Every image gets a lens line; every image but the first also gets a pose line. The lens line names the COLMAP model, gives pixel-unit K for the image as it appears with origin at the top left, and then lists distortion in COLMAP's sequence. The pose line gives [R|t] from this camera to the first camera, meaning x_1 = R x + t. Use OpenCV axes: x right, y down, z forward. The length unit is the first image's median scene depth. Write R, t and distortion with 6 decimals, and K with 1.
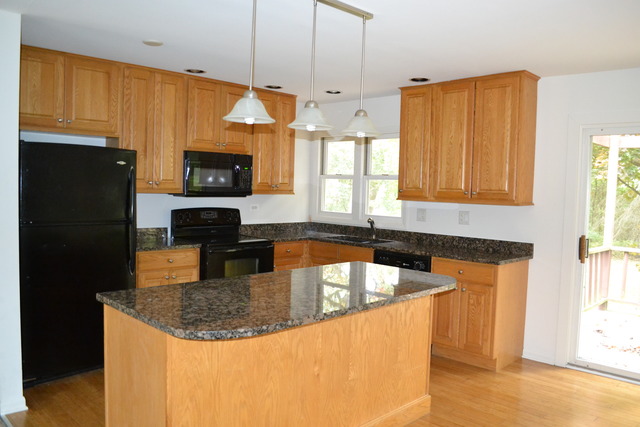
lens RADIAL K [[519.8, 0, 322.4], [0, 519.8, 215.3], [0, 0, 1]] dist [-0.061091, -0.013383]
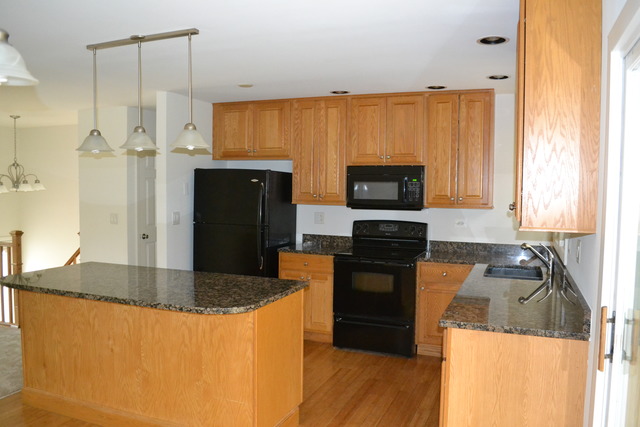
lens RADIAL K [[519.8, 0, 319.2], [0, 519.8, 214.1], [0, 0, 1]] dist [-0.061091, -0.013383]
pose [[0.383516, 0.022998, -0.923248, 0.817882], [-0.053690, 0.998554, 0.002572, -0.027758], [0.921972, 0.048583, 0.384196, 0.609280]]
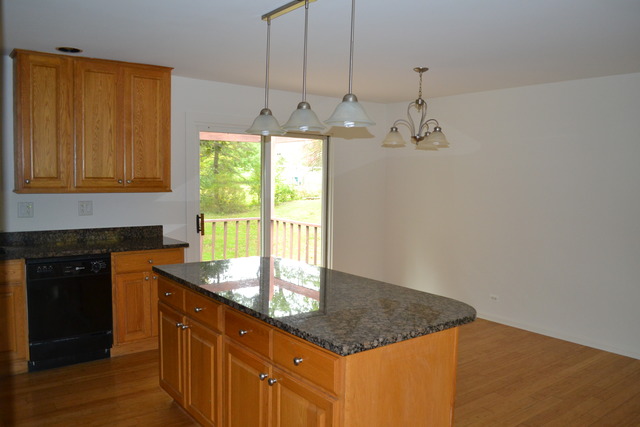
lens RADIAL K [[519.8, 0, 320.7], [0, 519.8, 214.6], [0, 0, 1]] dist [-0.061091, -0.013383]
pose [[0.130088, -0.101614, 0.986282, -0.660863], [0.041520, 0.994420, 0.096976, -0.063288], [-0.990633, 0.028335, 0.133581, 0.534656]]
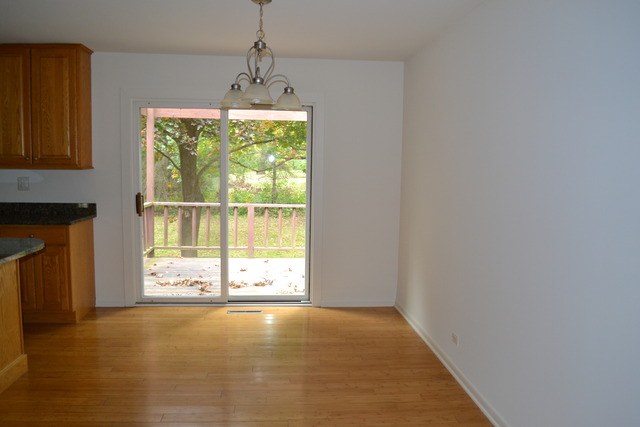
lens RADIAL K [[519.8, 0, 318.1], [0, 519.8, 217.0], [0, 0, 1]] dist [-0.061091, -0.013383]
pose [[0.649421, -0.096658, 0.754261, -0.120445], [0.041577, 0.994918, 0.091699, 0.002585], [-0.759292, -0.028191, 0.650139, -0.086667]]
